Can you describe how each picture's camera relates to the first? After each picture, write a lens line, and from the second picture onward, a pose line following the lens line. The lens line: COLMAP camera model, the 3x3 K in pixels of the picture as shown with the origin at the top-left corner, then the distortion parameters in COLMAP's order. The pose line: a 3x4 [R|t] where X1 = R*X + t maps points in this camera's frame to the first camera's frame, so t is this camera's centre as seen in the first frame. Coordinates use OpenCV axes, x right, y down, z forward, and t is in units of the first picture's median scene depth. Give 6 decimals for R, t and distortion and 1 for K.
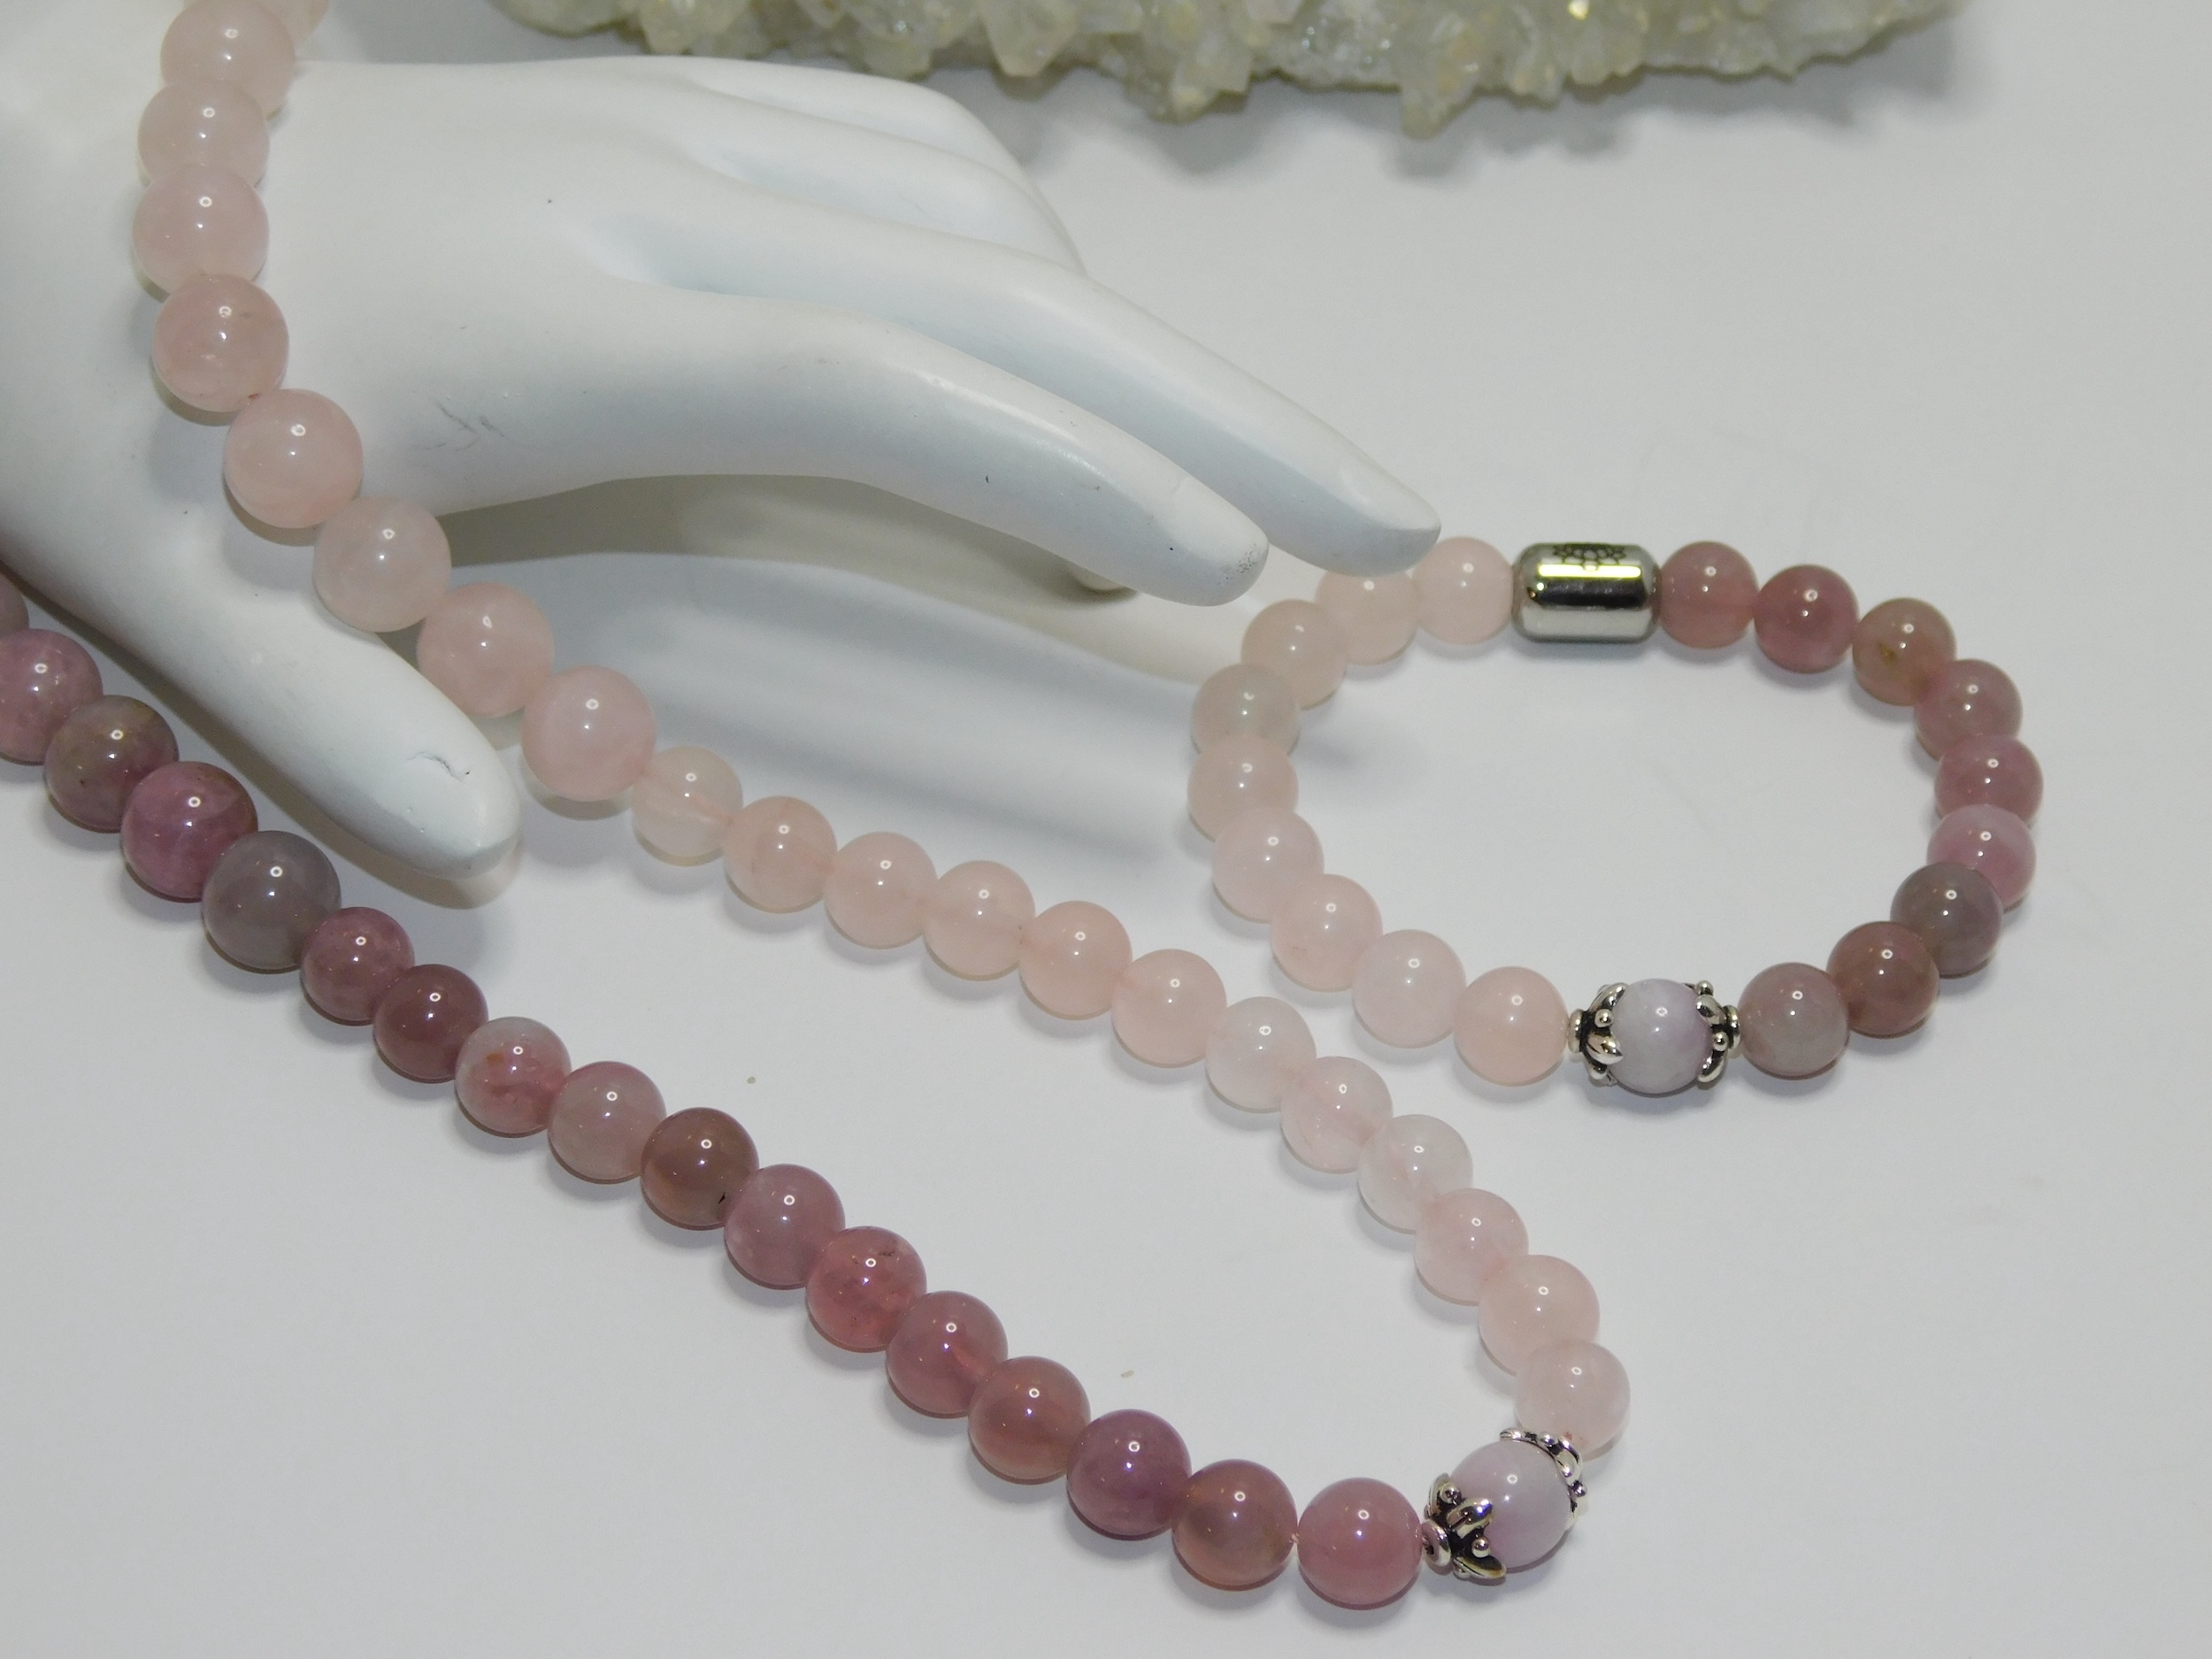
lens RADIAL K [[5117.0, 0, 1106.0], [0, 5117.0, 829.5], [0, 0, 1]] dist [0.003819, 0.156191]
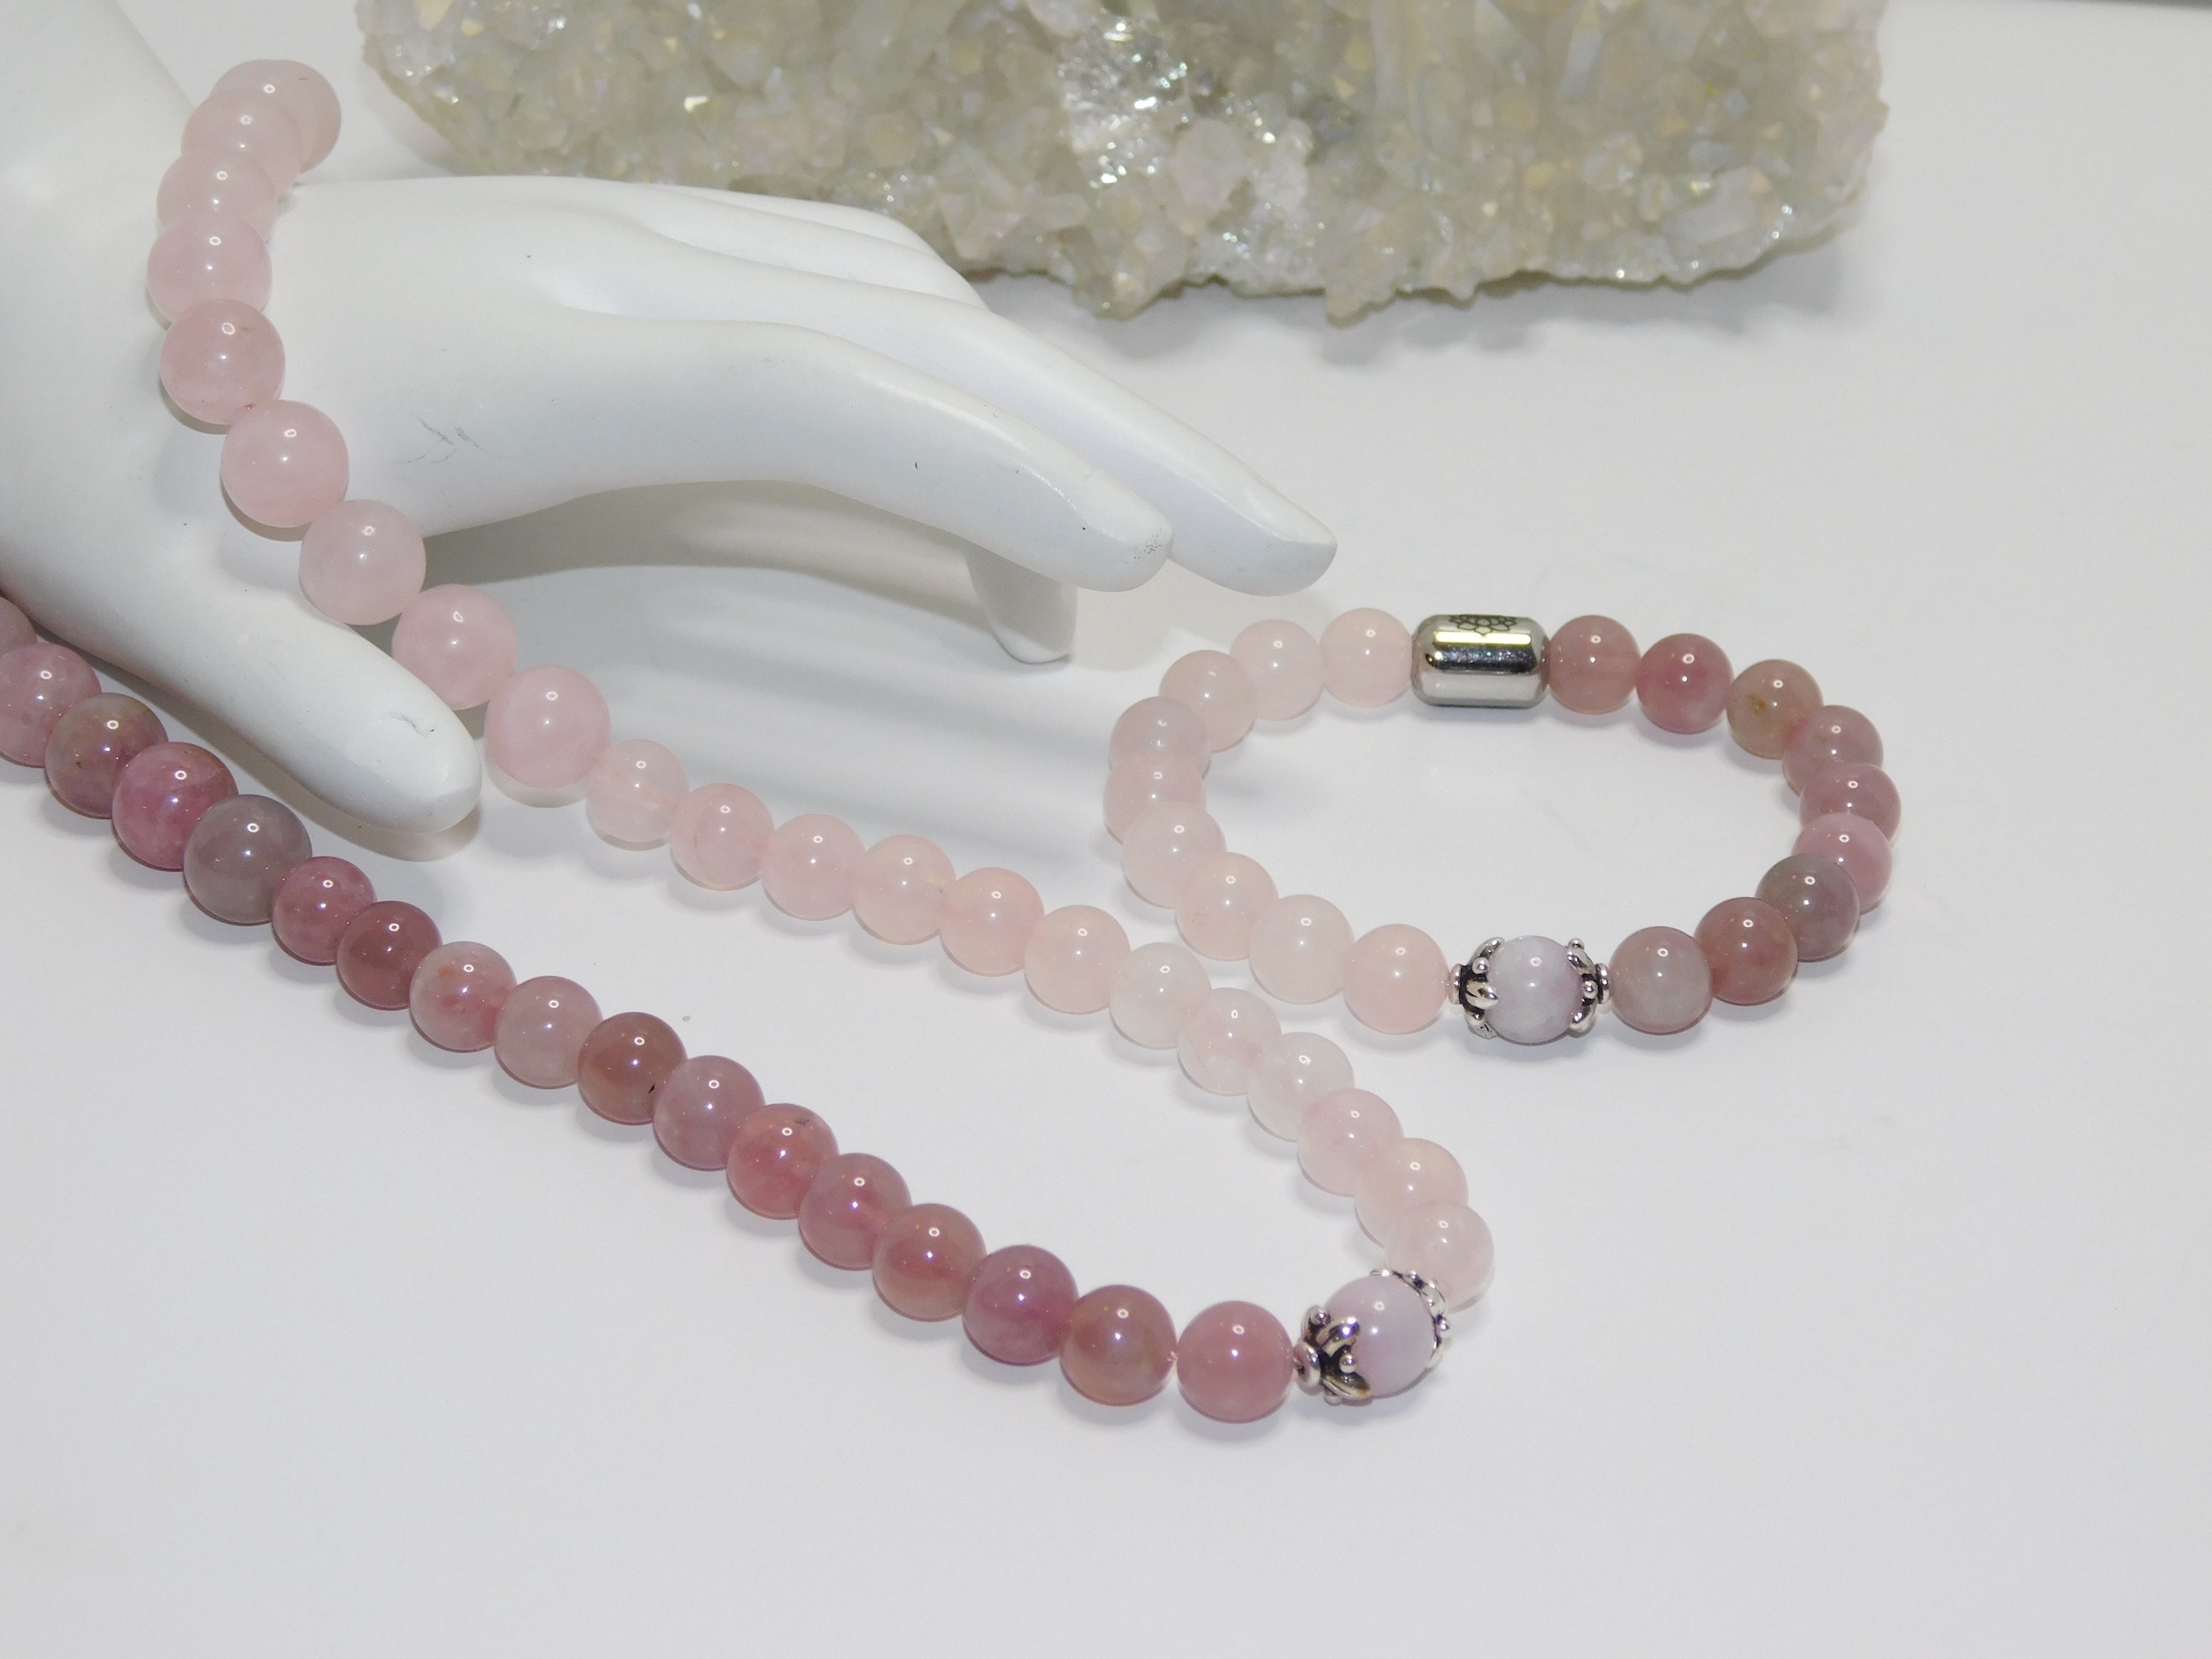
lens RADIAL K [[5117.0, 0, 1106.0], [0, 5117.0, 829.5], [0, 0, 1]] dist [0.003819, 0.156191]
pose [[0.999865, 0.012303, -0.010853, 0.029208], [-0.013988, 0.984975, -0.172130, 0.189716], [0.008572, 0.172259, 0.985014, -0.060846]]
